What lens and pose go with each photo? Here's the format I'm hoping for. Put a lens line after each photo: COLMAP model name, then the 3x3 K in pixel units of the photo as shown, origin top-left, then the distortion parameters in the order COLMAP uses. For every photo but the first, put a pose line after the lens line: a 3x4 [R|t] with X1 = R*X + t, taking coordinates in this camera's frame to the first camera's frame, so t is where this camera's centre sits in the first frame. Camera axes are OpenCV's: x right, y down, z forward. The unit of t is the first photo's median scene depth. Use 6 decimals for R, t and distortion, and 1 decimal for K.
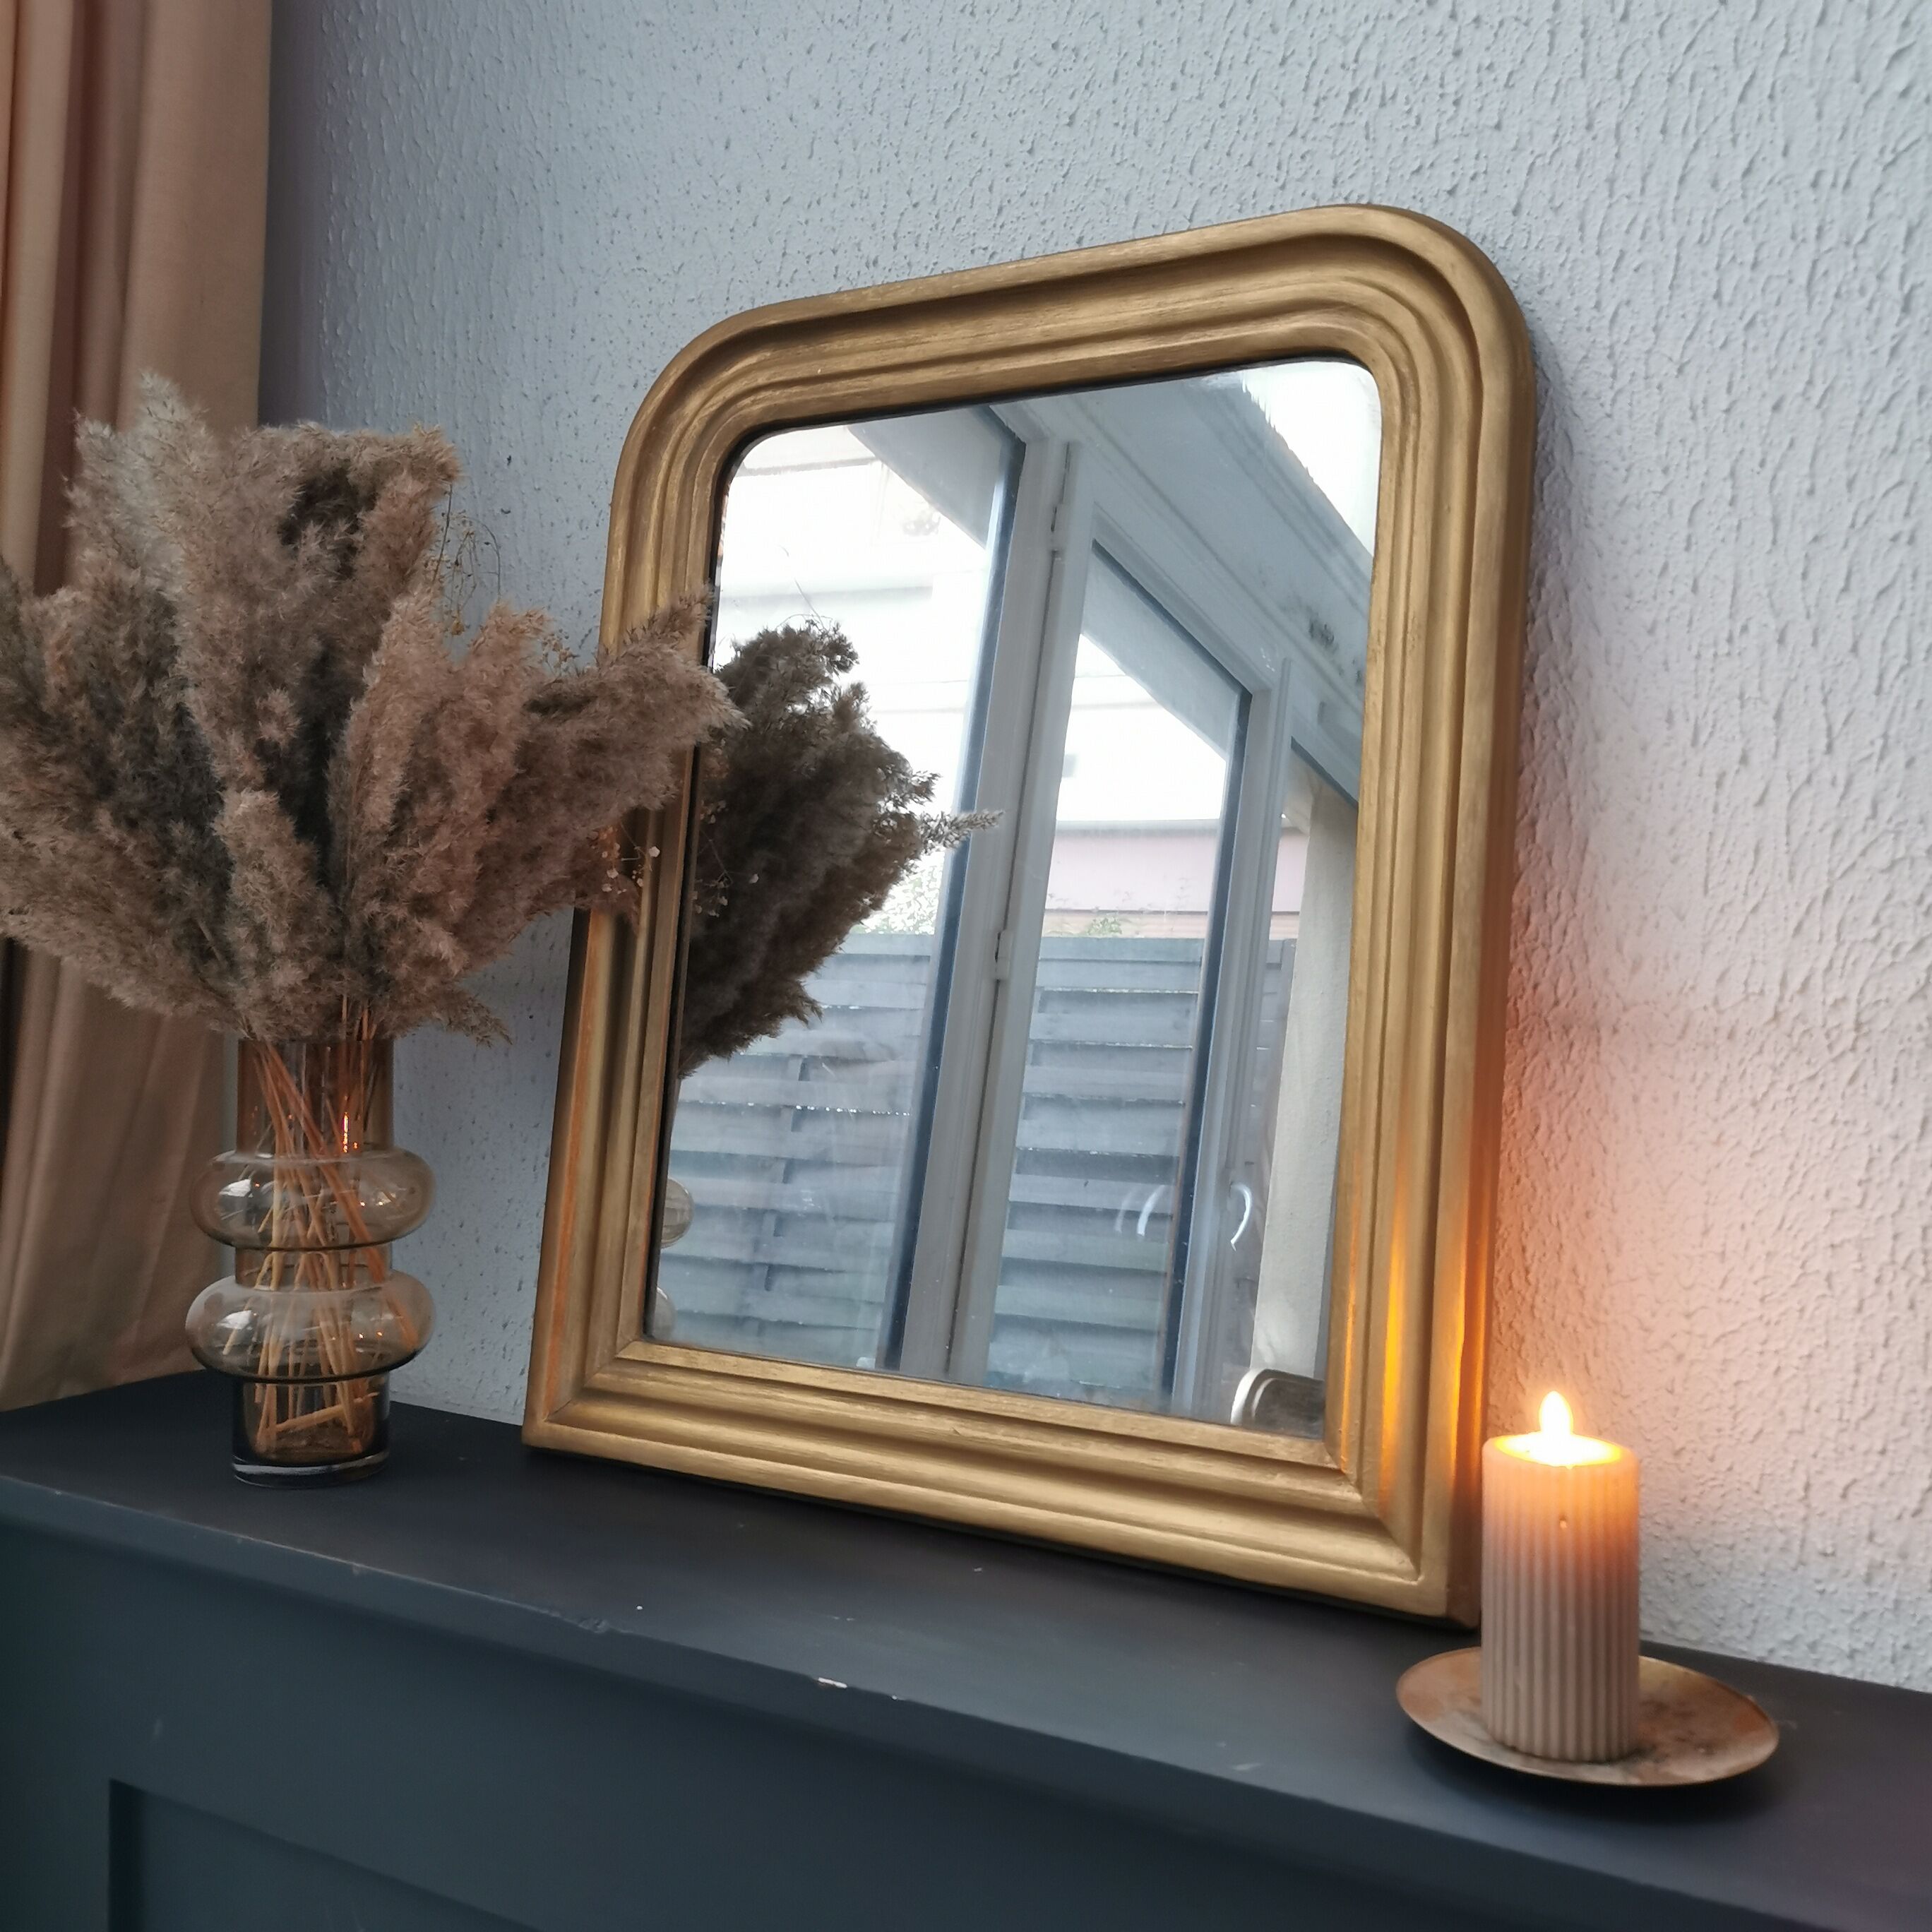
lens RADIAL K [[1932.0, 0, 967.2], [0, 1932.0, 920.1], [0, 0, 1]] dist [0.062971, -0.058764]
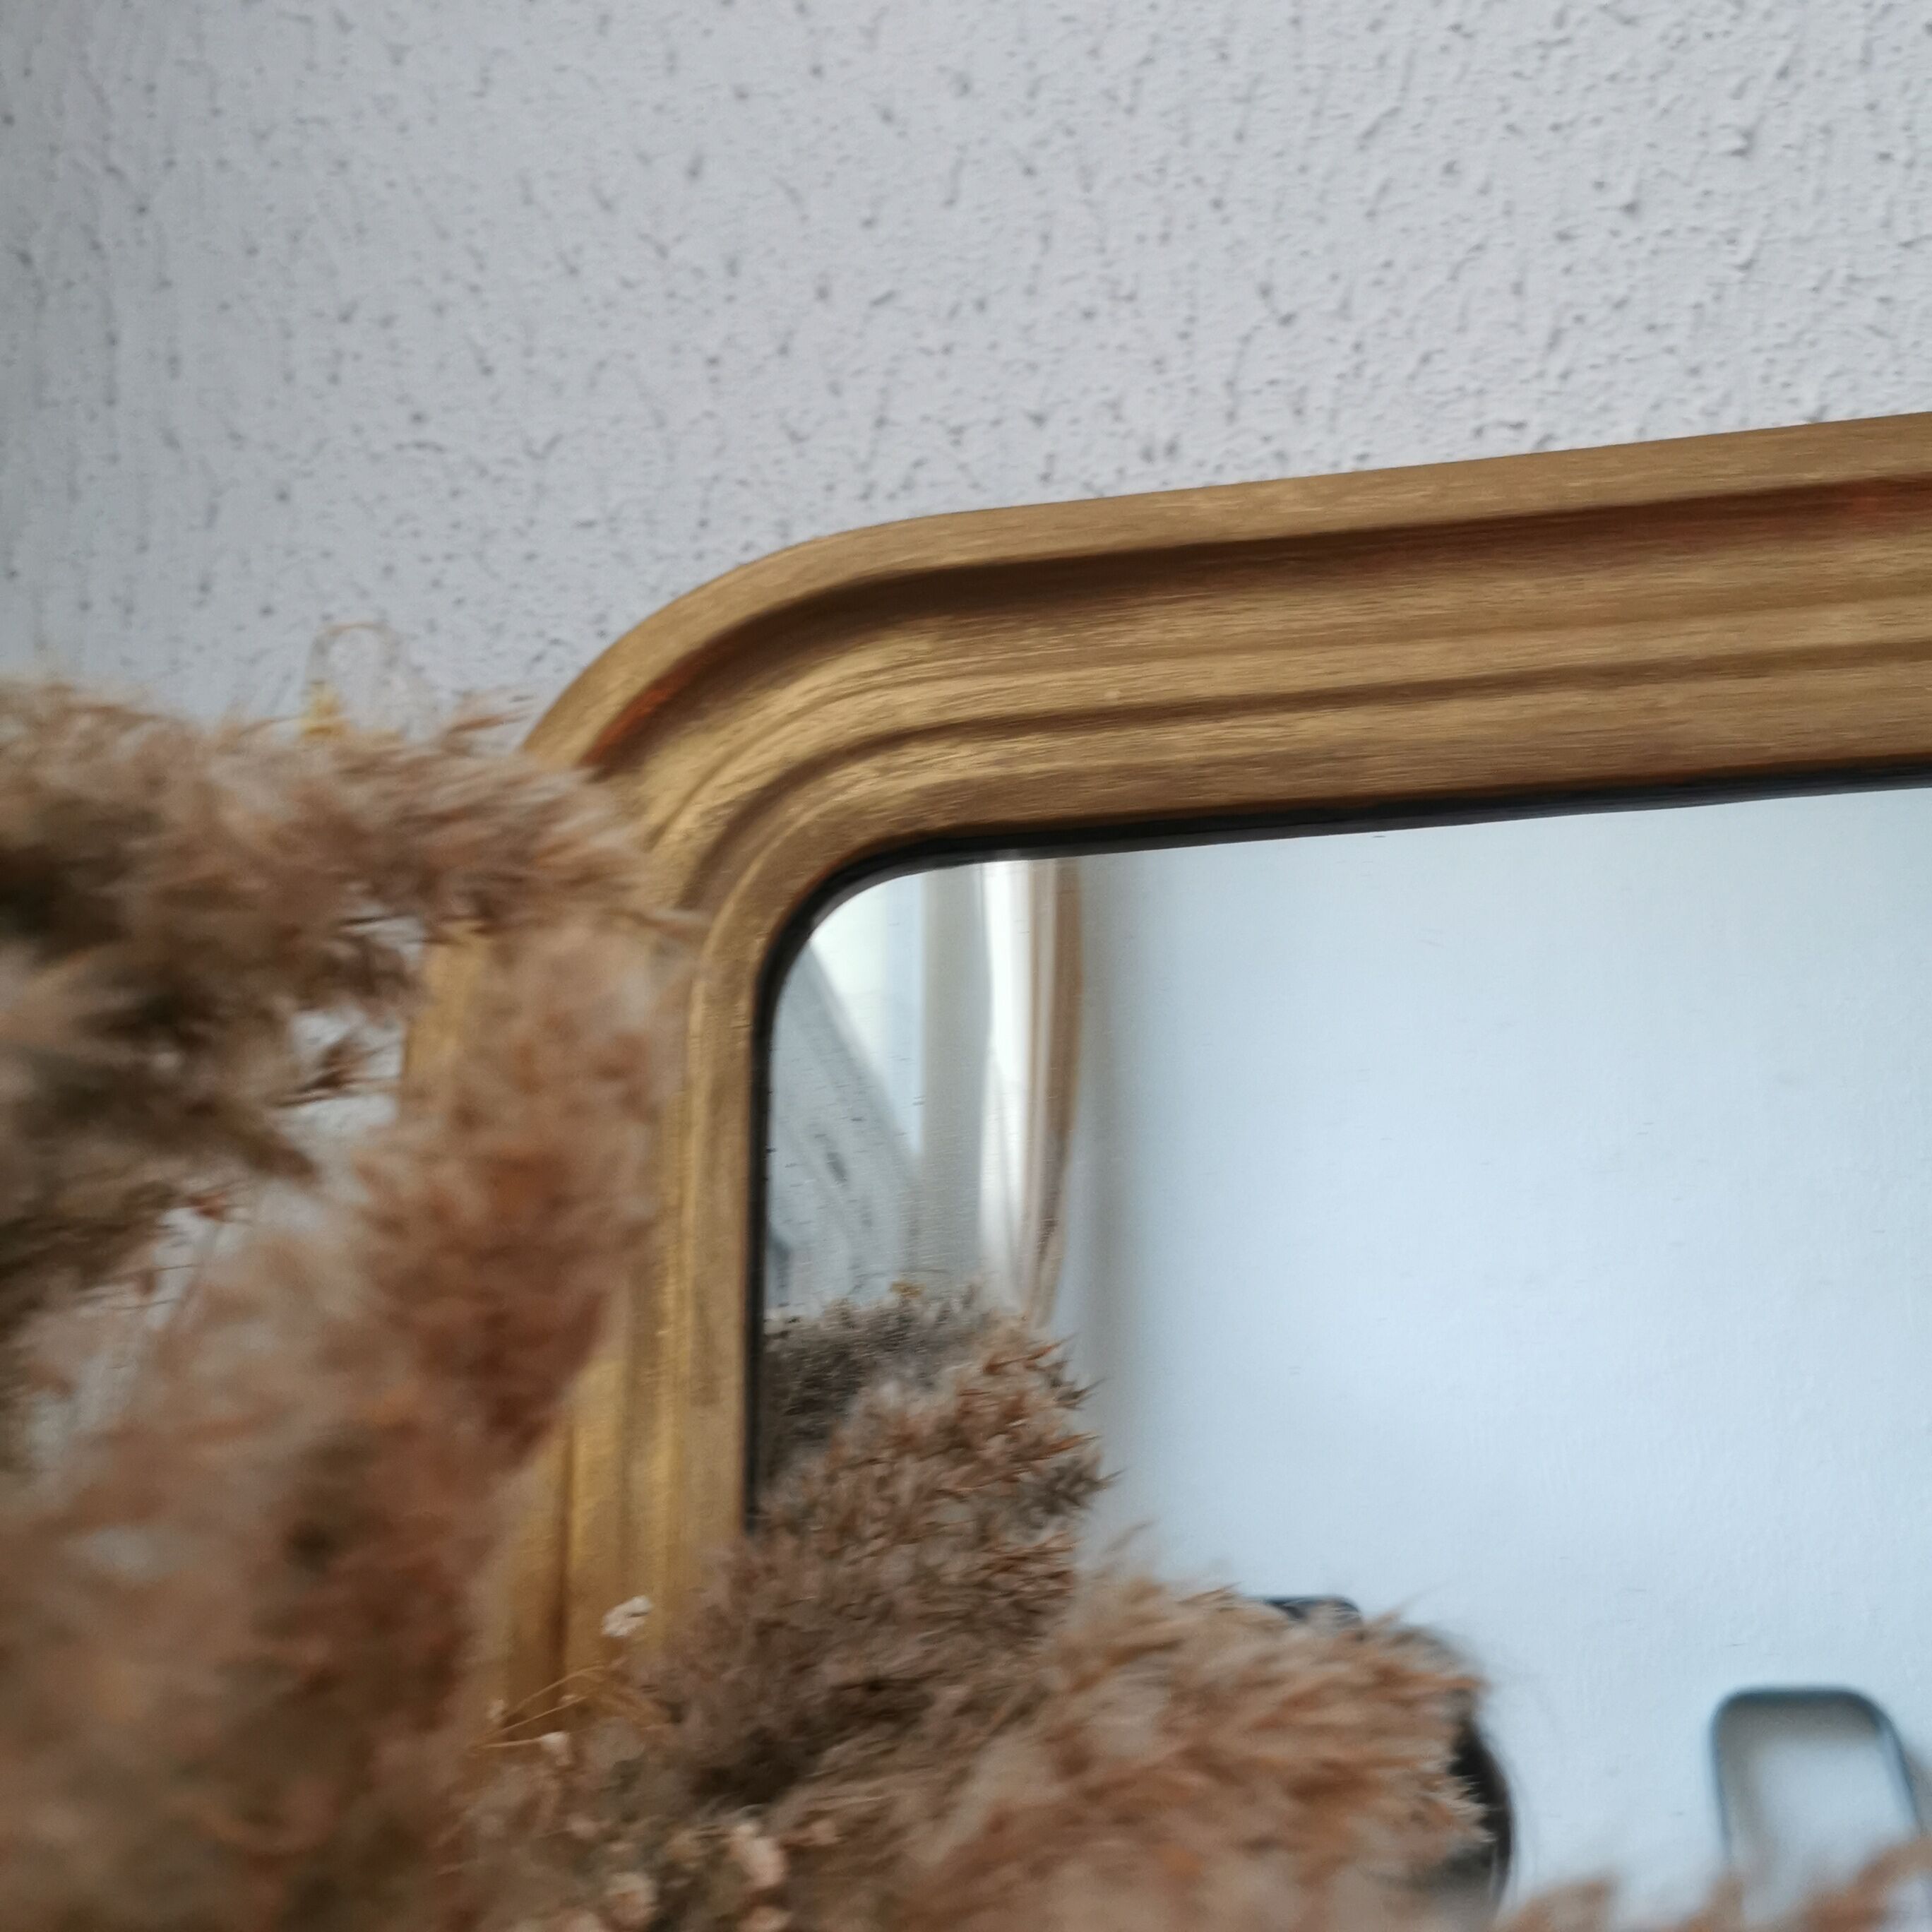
lens RADIAL K [[2038.0, 0, 1030.8], [0, 2038.0, 978.3], [0, 0, 1]] dist [0.019382, -0.027824]
pose [[0.931580, 0.029245, 0.362359, -0.269621], [0.051436, 0.976128, -0.211017, -0.189736], [-0.359880, 0.215217, 0.907837, 0.829758]]
